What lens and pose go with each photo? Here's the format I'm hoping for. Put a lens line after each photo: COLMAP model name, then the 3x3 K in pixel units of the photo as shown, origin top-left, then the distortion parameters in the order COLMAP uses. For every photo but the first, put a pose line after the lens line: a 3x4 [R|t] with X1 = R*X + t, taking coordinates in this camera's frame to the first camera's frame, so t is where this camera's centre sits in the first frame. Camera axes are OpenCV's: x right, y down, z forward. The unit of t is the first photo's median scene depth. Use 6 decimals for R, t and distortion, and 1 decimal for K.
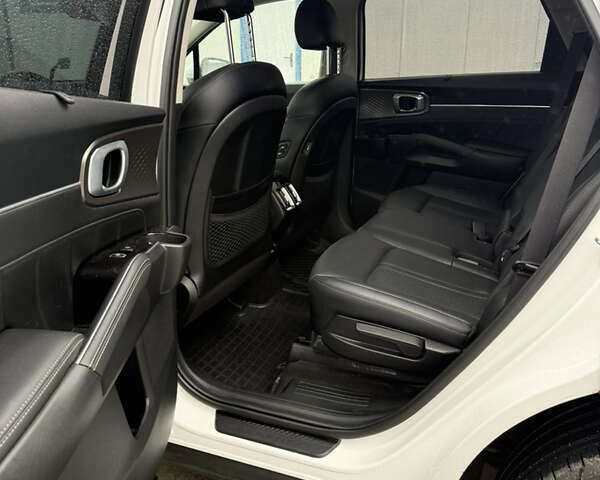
lens RADIAL K [[443.3, 0, 293.1], [0, 443.3, 241.3], [0, 0, 1]] dist [0.034009, -0.000404]
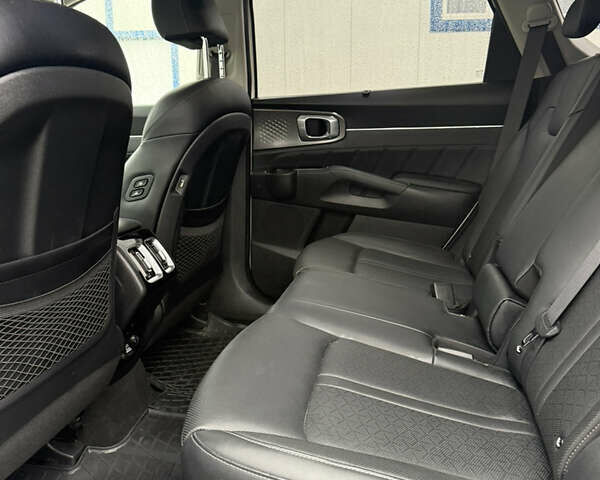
lens RADIAL K [[443.3, 0, 293.1], [0, 443.3, 241.3], [0, 0, 1]] dist [0.034009, -0.000404]
pose [[0.969538, -0.043616, 0.241026, 0.030614], [0.073327, 0.990573, -0.115710, -0.038453], [-0.233707, 0.129859, 0.963596, 0.339196]]
